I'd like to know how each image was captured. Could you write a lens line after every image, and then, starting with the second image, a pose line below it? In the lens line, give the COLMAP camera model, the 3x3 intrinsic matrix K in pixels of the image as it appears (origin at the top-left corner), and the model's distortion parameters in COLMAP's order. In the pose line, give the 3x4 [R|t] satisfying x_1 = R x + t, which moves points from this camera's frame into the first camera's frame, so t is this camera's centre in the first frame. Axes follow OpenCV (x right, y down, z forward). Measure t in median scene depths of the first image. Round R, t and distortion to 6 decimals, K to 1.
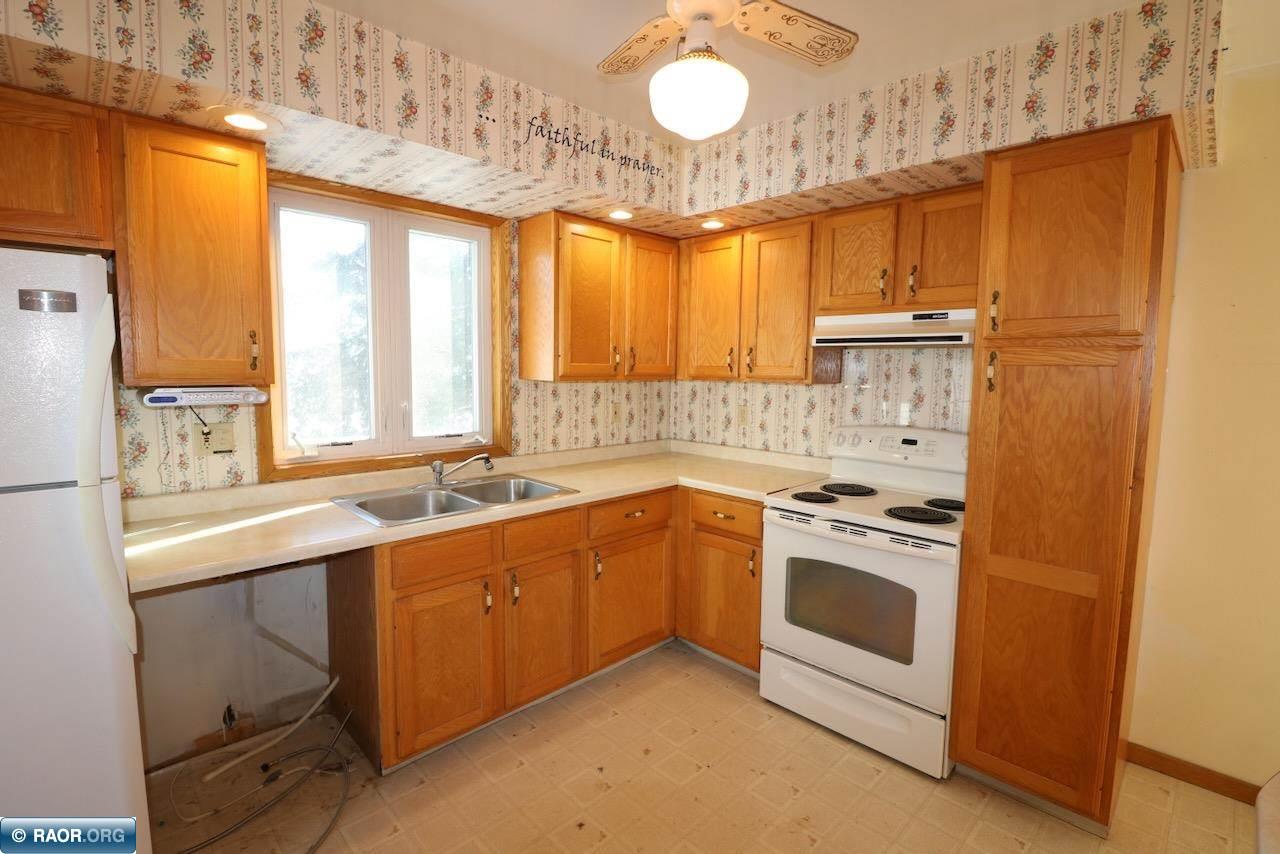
lens RADIAL K [[590.2, 0, 634.2], [0, 590.2, 423.2], [0, 0, 1]] dist [-0.020122, -0.004744]
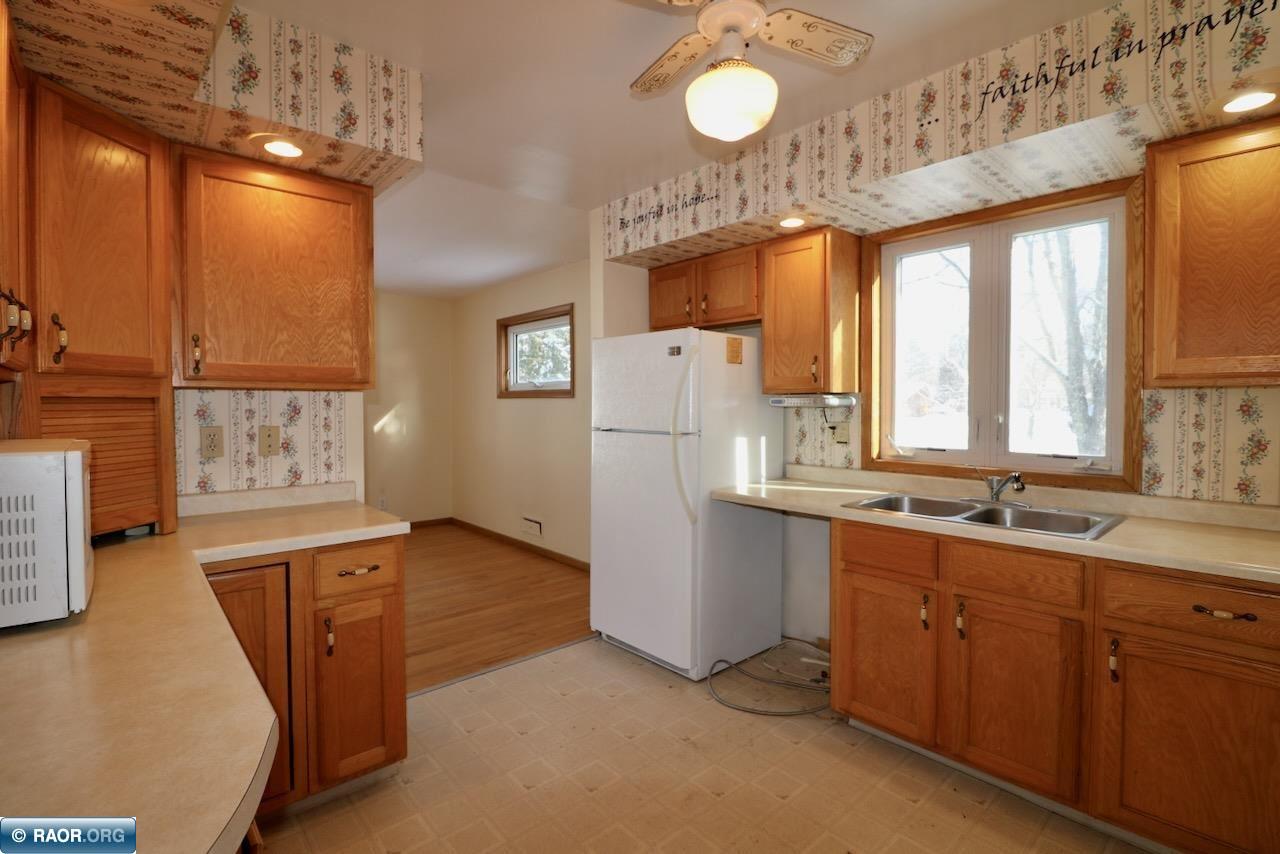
lens RADIAL K [[590.2, 0, 641.5], [0, 590.2, 420.4], [0, 0, 1]] dist [-0.020122, -0.004744]
pose [[-0.053547, 0.014753, -0.998456, 0.693749], [-0.093859, 0.995390, 0.019742, 0.011779], [0.994144, 0.094772, -0.051916, 0.541977]]
